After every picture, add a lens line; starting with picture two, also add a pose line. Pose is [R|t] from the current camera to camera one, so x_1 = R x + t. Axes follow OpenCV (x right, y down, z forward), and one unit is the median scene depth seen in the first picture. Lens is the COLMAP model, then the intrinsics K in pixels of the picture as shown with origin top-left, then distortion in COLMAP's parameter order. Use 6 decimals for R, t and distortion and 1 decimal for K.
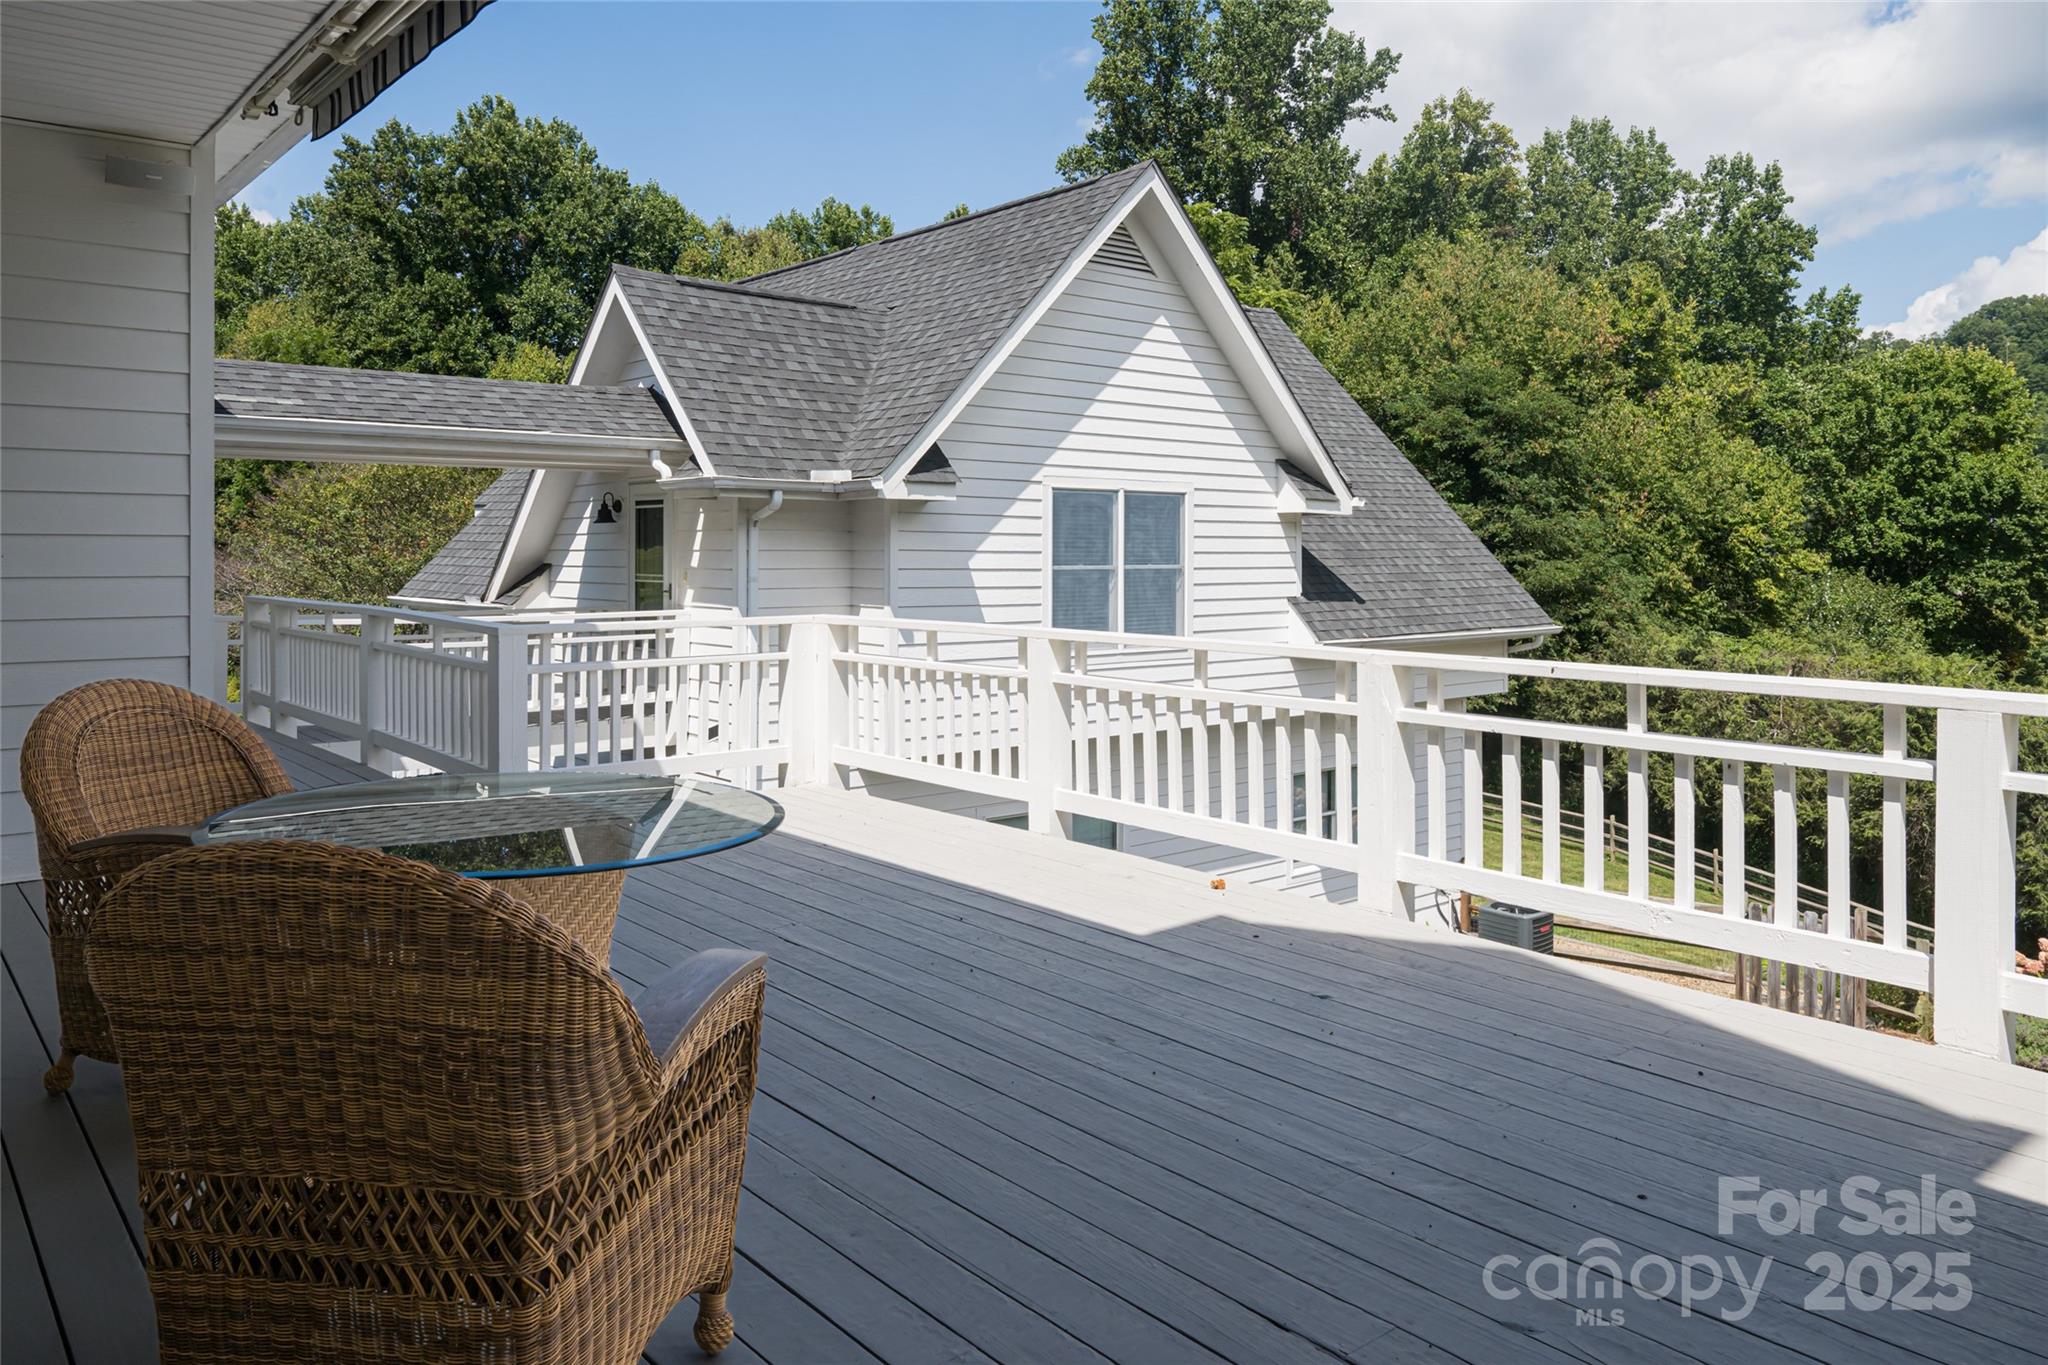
lens RADIAL K [[1439.2, 0, 1001.4], [0, 1439.2, 538.3], [0, 0, 1]] dist [-0.007881, 0.004526]
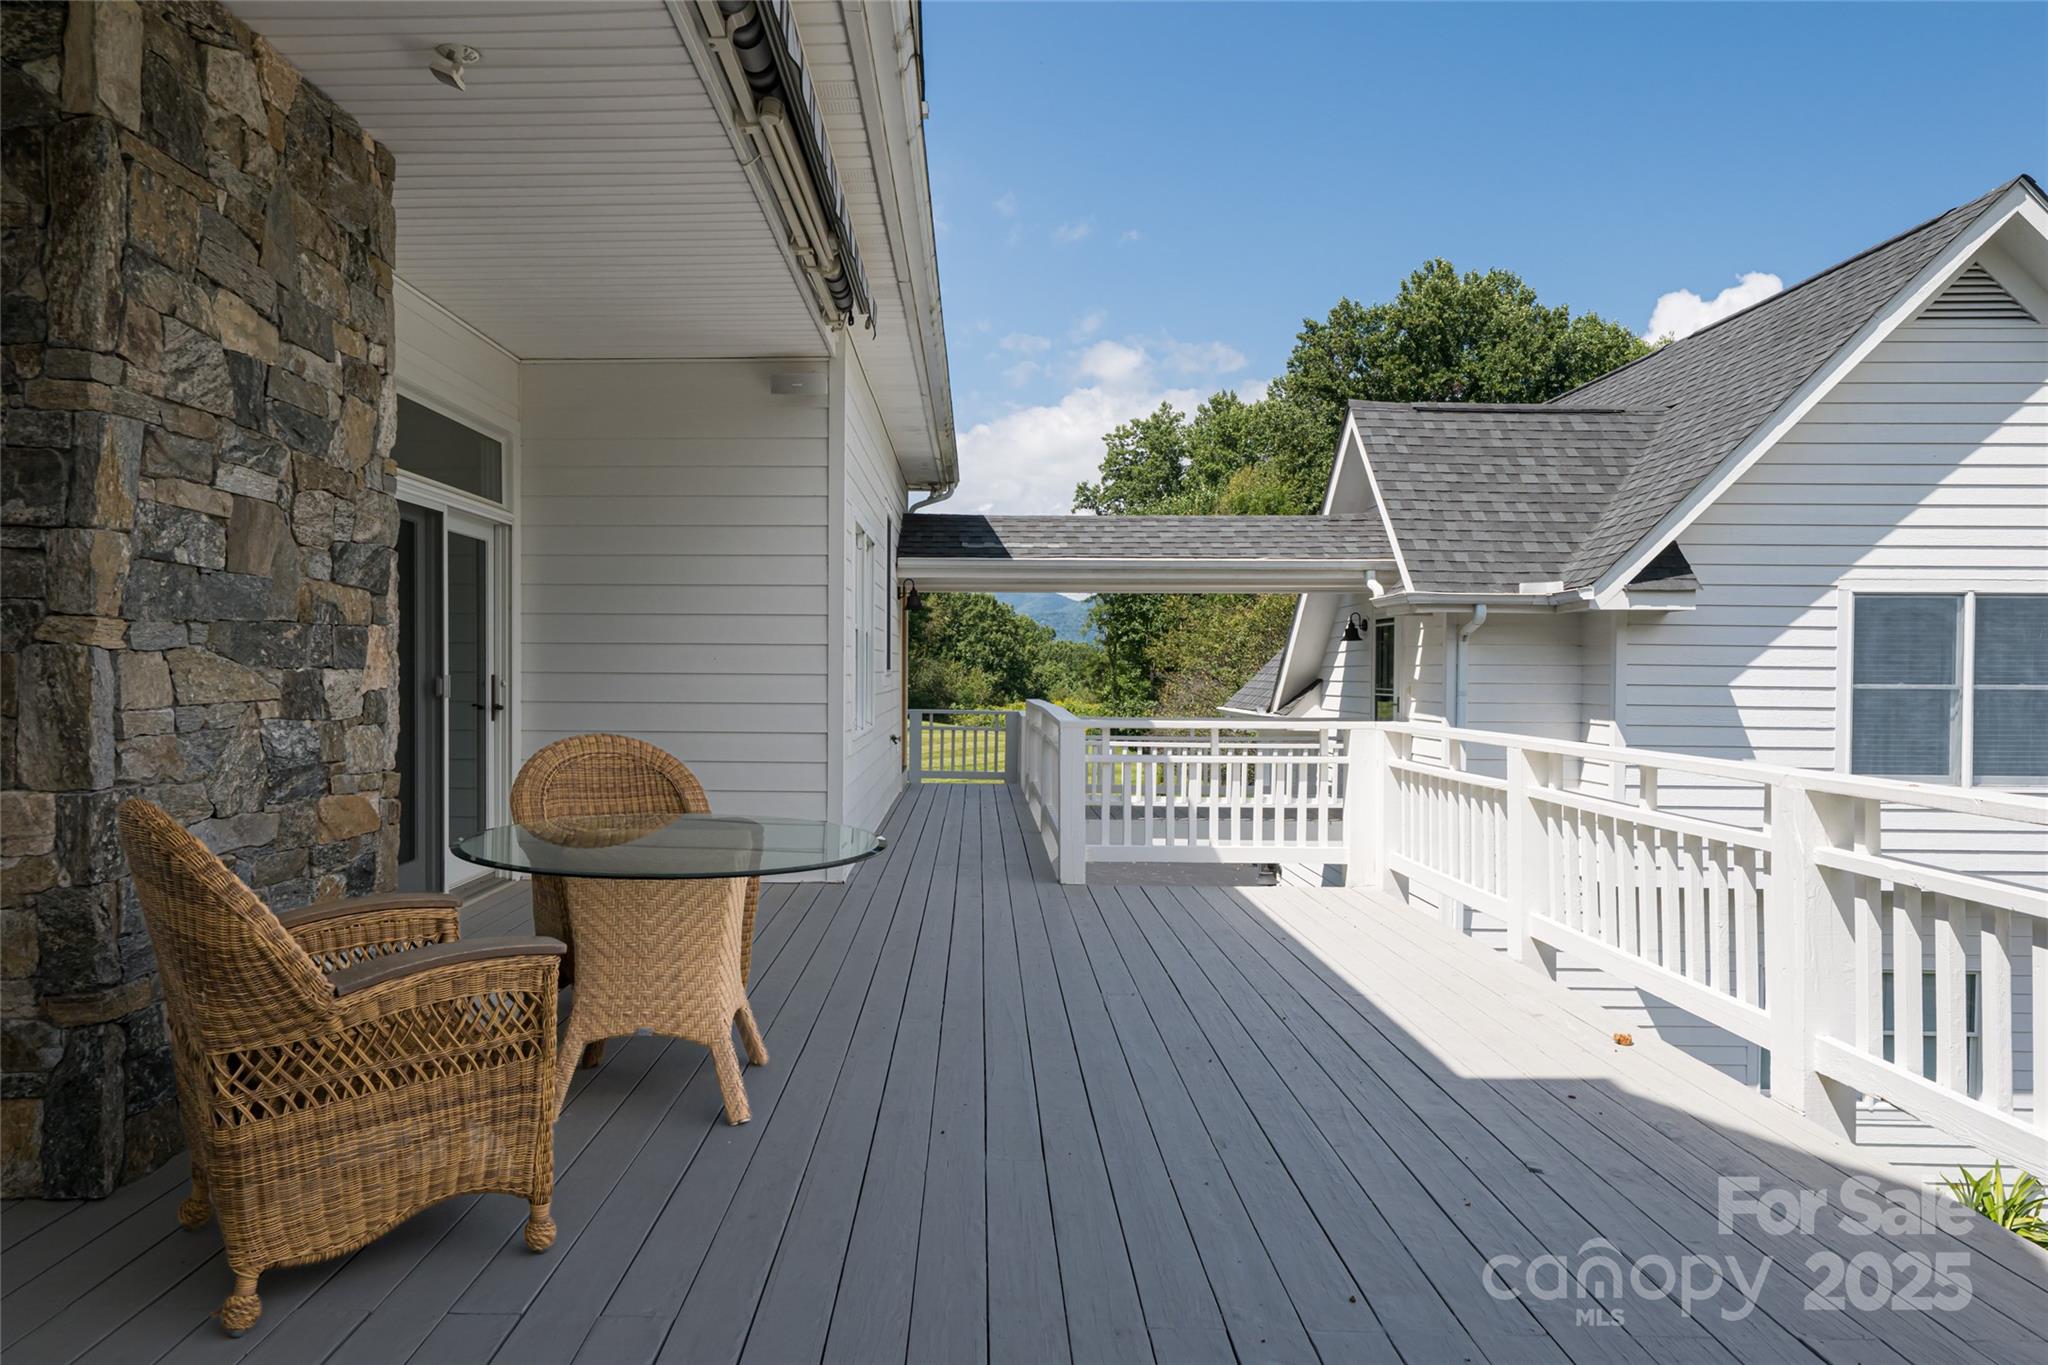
lens RADIAL K [[1286.0, 0, 928.4], [0, 1286.0, 690.1], [0, 0, 1]] dist [-0.004536, -0.001002]
pose [[0.740941, 0.013791, -0.671429, 0.135725], [-0.000576, 0.999802, 0.019900, 0.007419], [0.671570, -0.014359, 0.740802, 0.065053]]
